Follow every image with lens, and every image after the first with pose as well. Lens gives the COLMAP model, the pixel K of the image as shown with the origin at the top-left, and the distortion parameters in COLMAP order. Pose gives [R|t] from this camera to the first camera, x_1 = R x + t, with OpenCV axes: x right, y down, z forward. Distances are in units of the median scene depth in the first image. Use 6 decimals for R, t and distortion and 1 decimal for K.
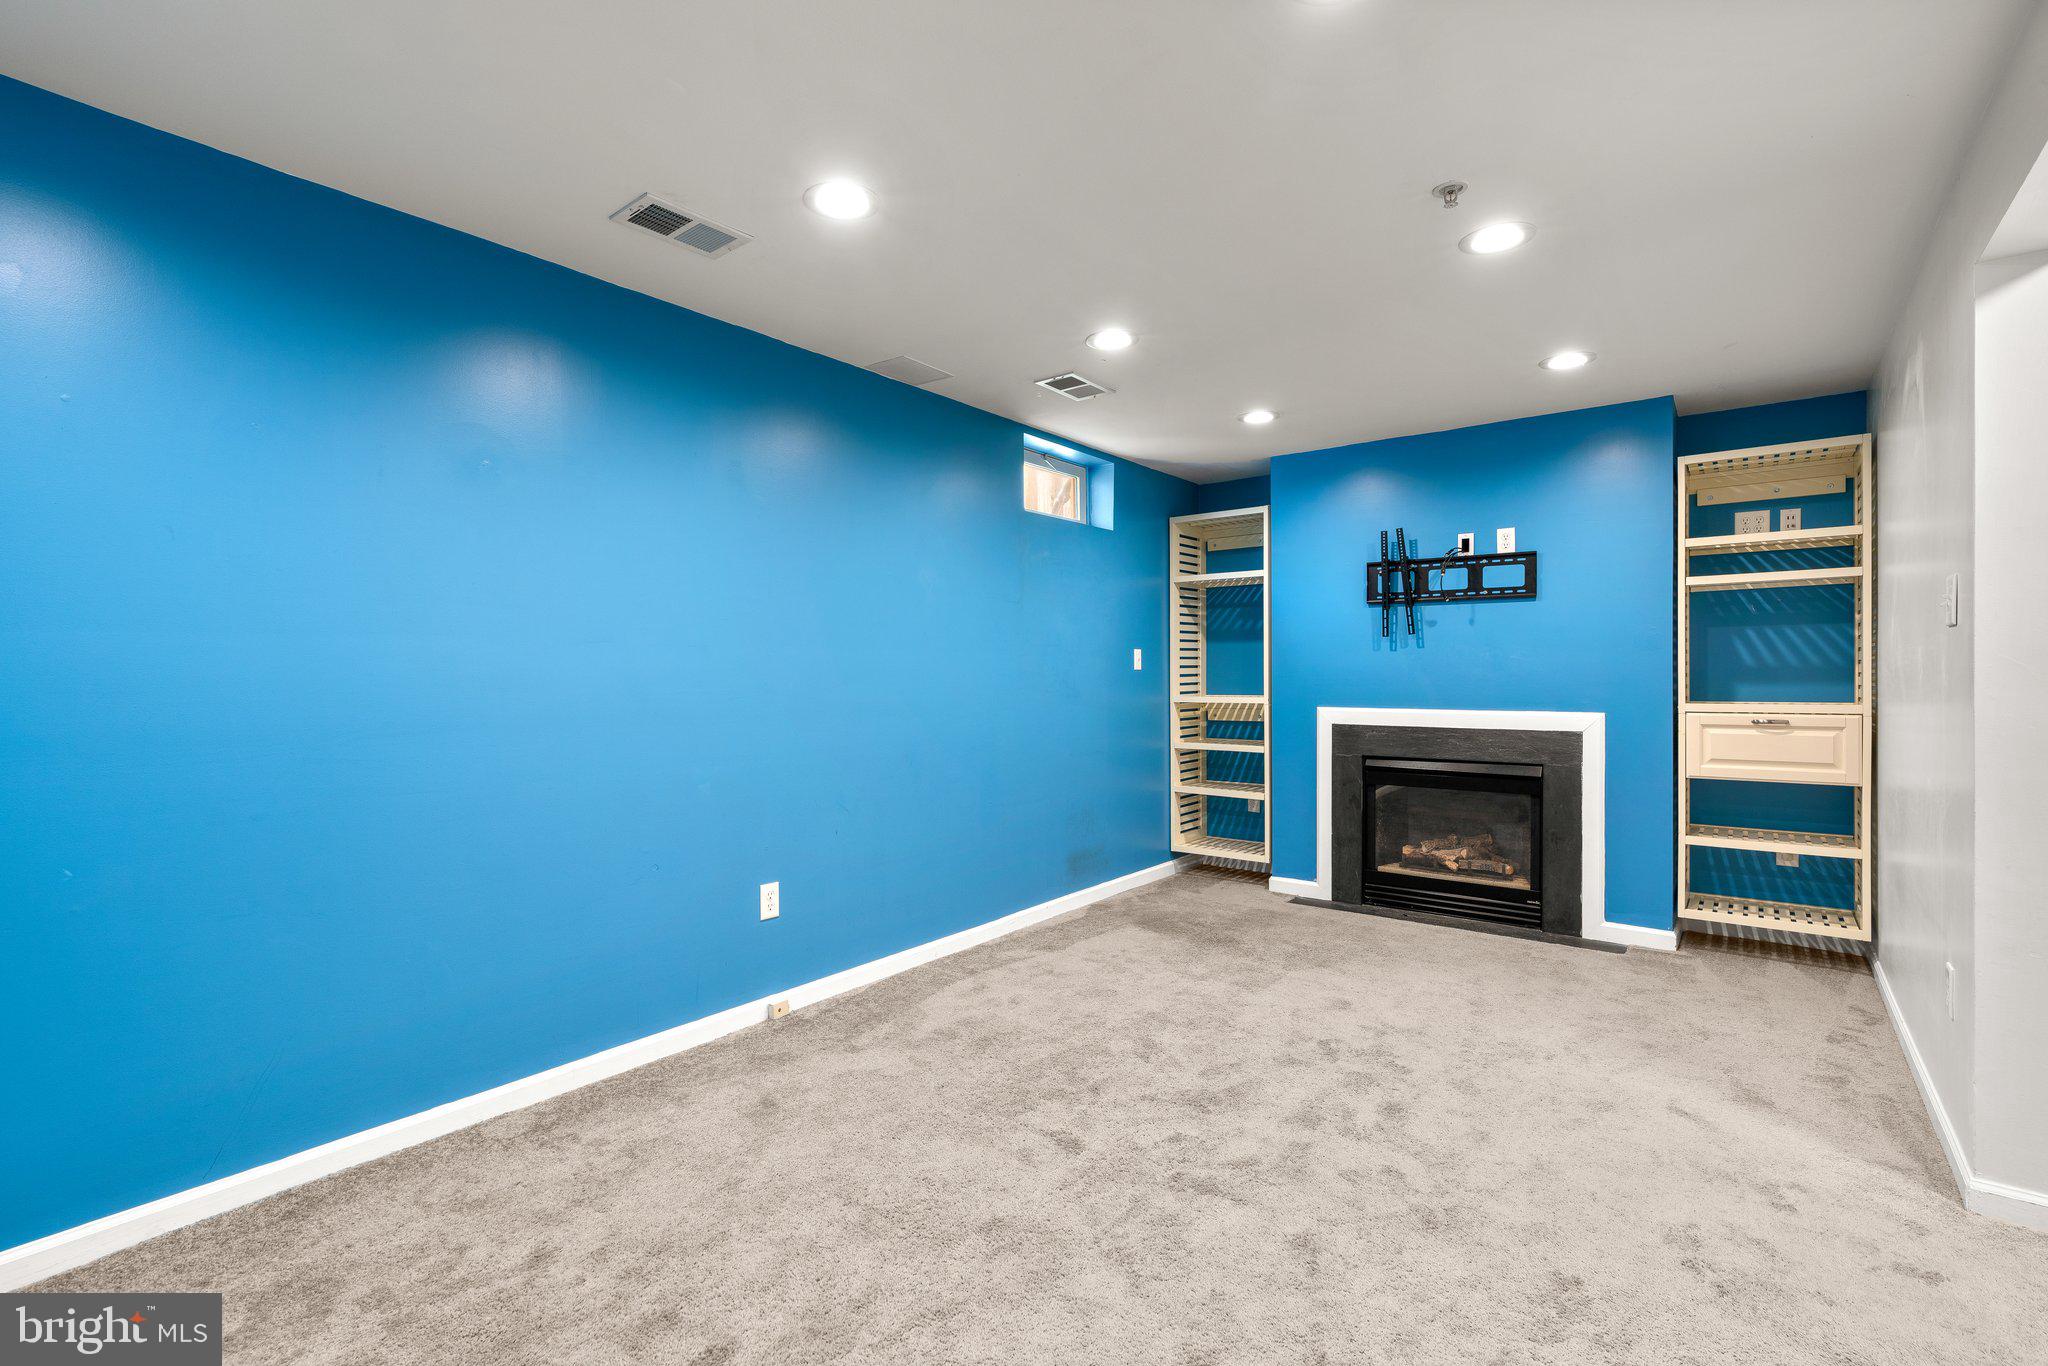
lens RADIAL K [[923.1, 0, 1032.7], [0, 923.1, 675.8], [0, 0, 1]] dist [-0.015128, 0.006367]
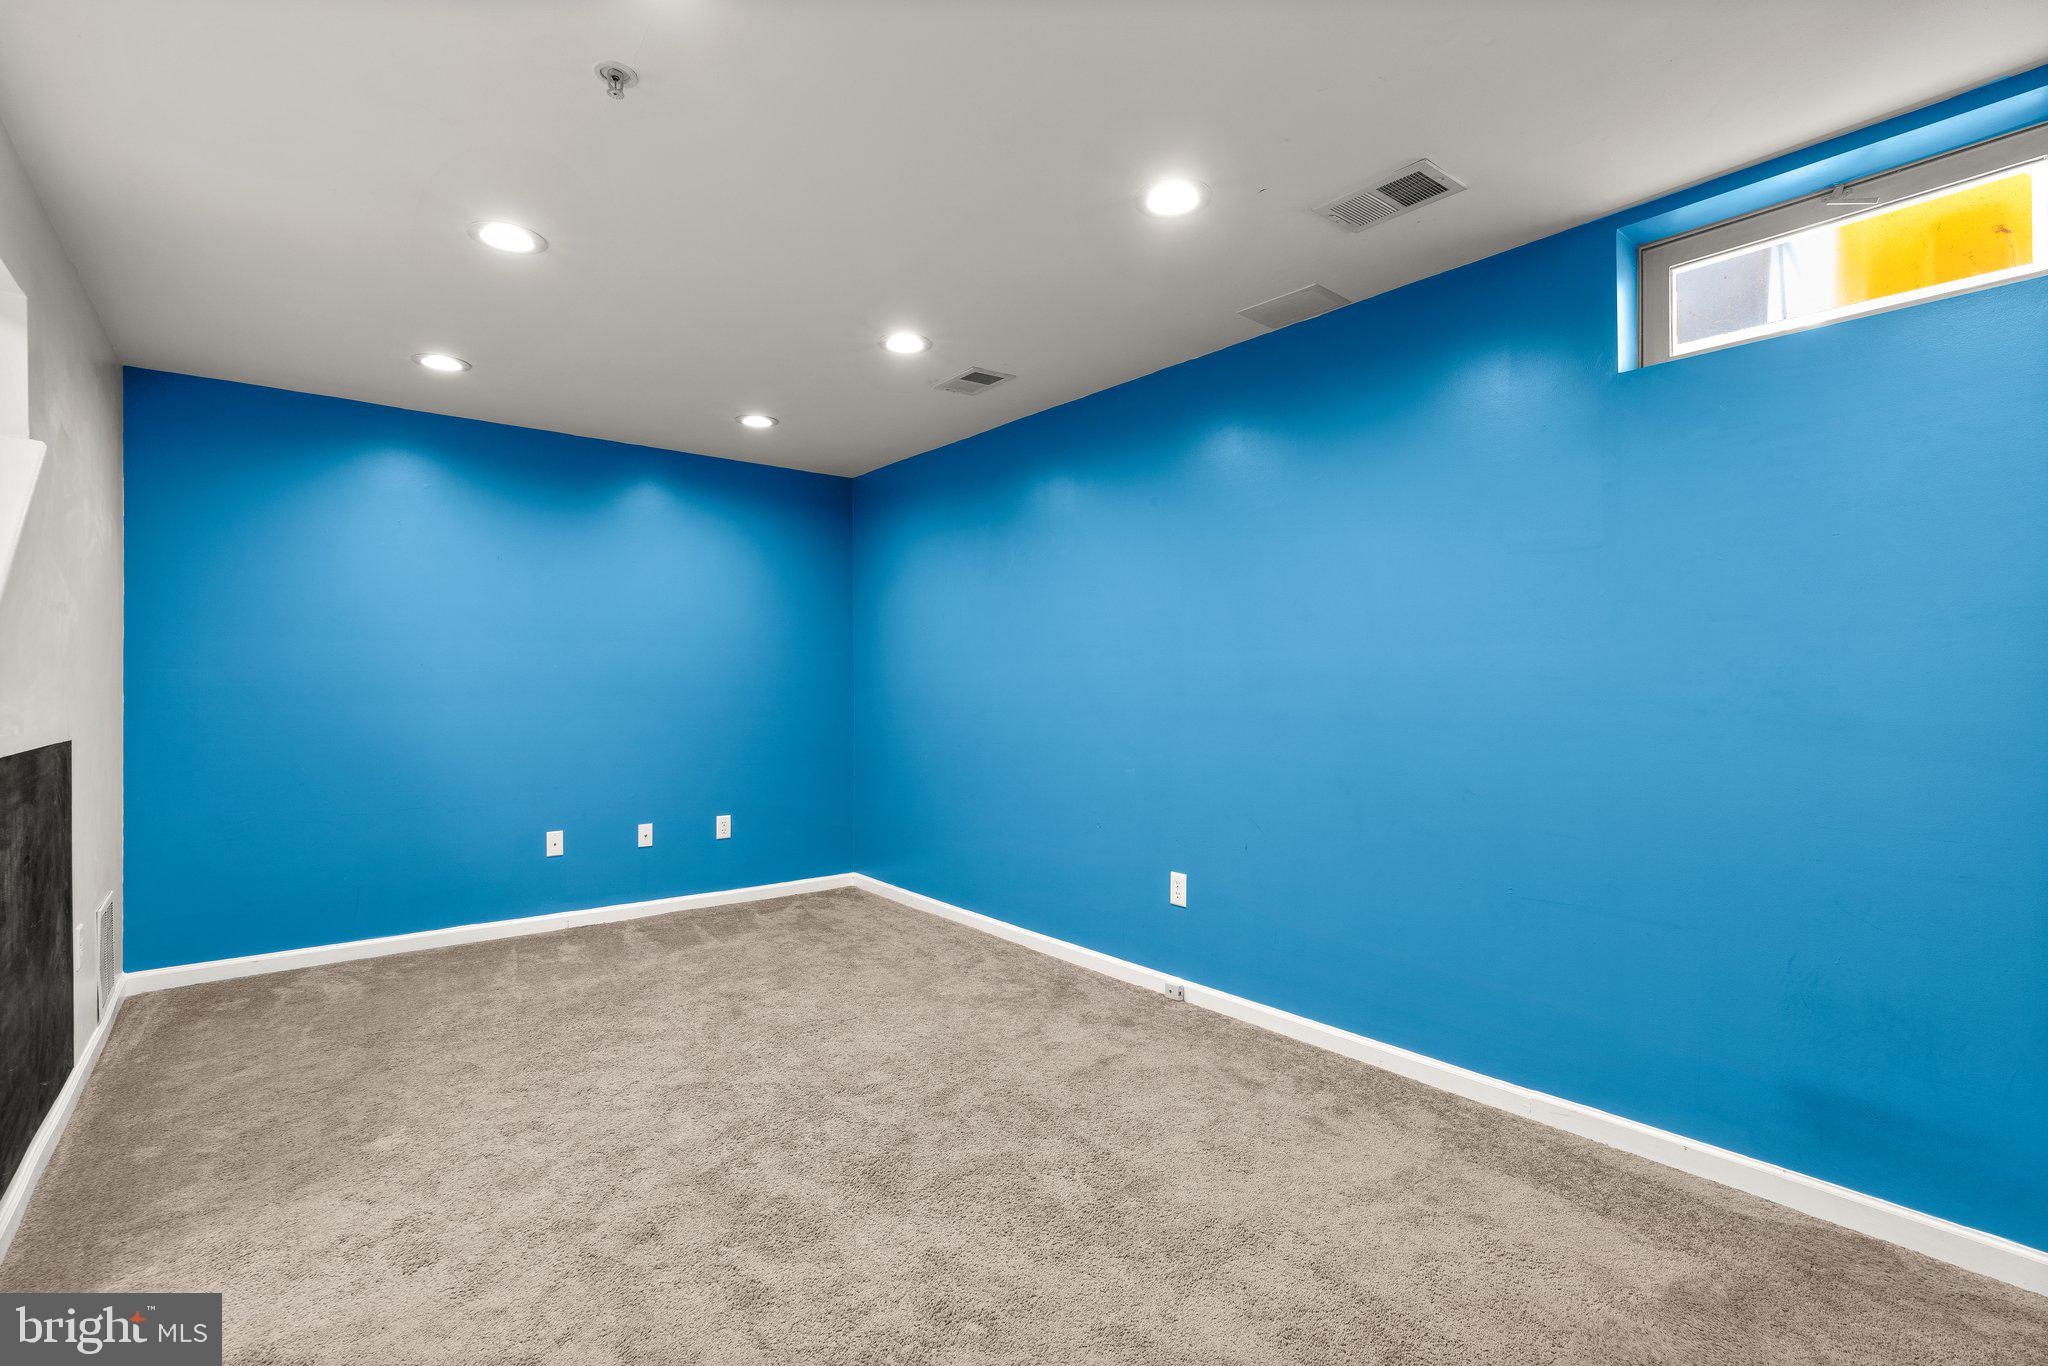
lens RADIAL K [[923.1, 0, 1016.2], [0, 923.1, 679.3], [0, 0, 1]] dist [-0.015128, 0.006367]
pose [[-0.231250, 0.003384, -0.972888, 0.643211], [0.000882, 0.999994, 0.003269, -0.003446], [0.972894, -0.000102, -0.231252, 0.850509]]
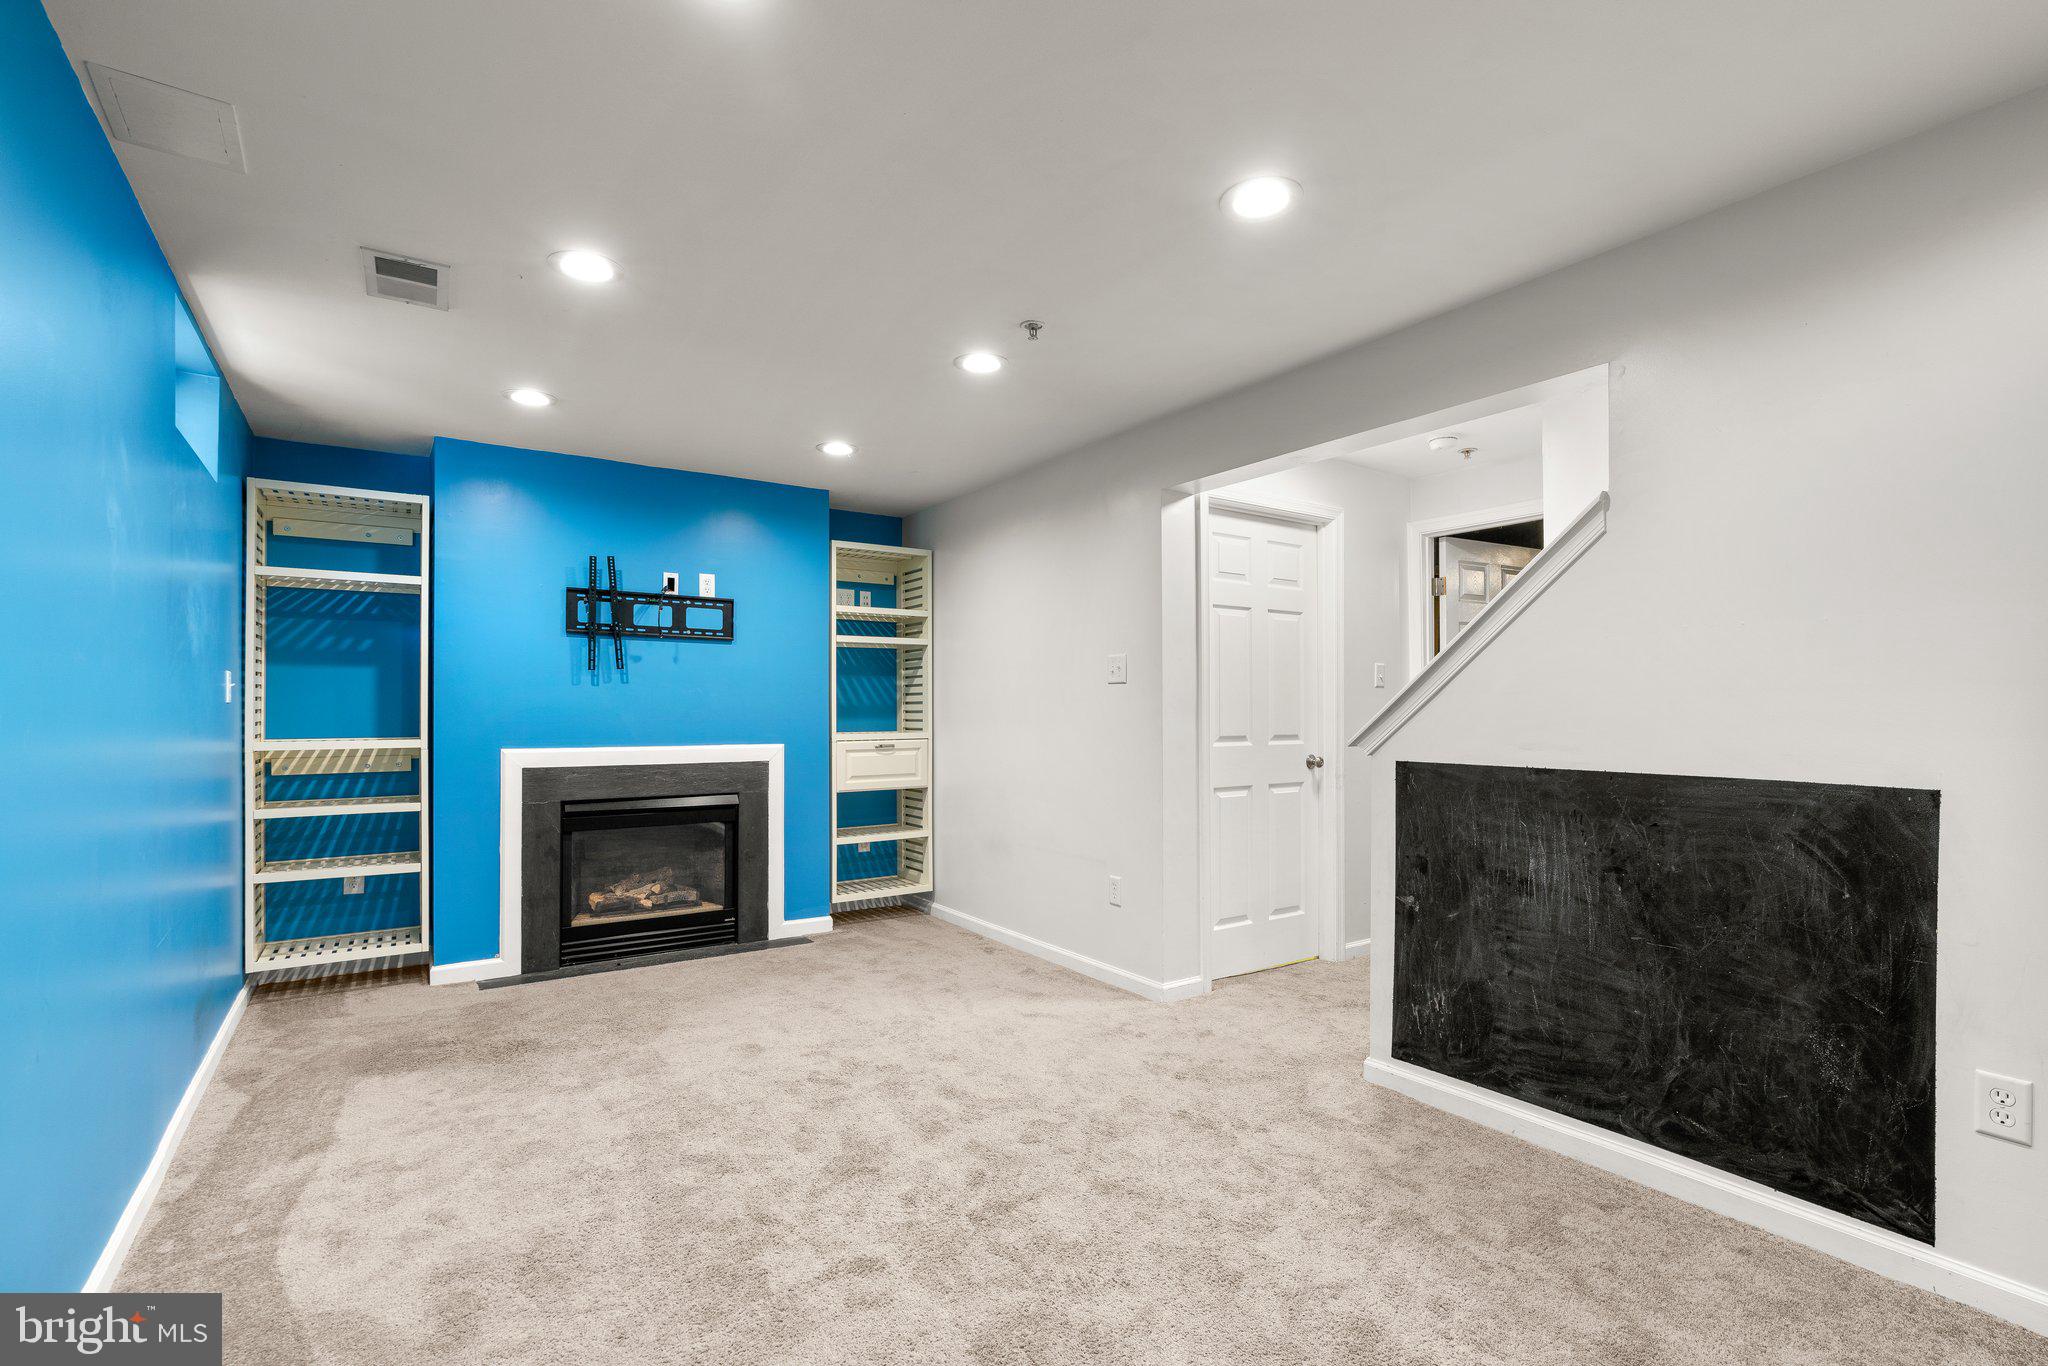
lens RADIAL K [[923.1, 0, 1023.2], [0, 923.1, 700.3], [0, 0, 1]] dist [-0.015128, 0.006367]
pose [[0.311553, 0.014211, 0.950122, -0.418446], [0.000936, 0.999883, -0.015262, 0.003036], [-0.950228, 0.005644, 0.311503, 0.347349]]
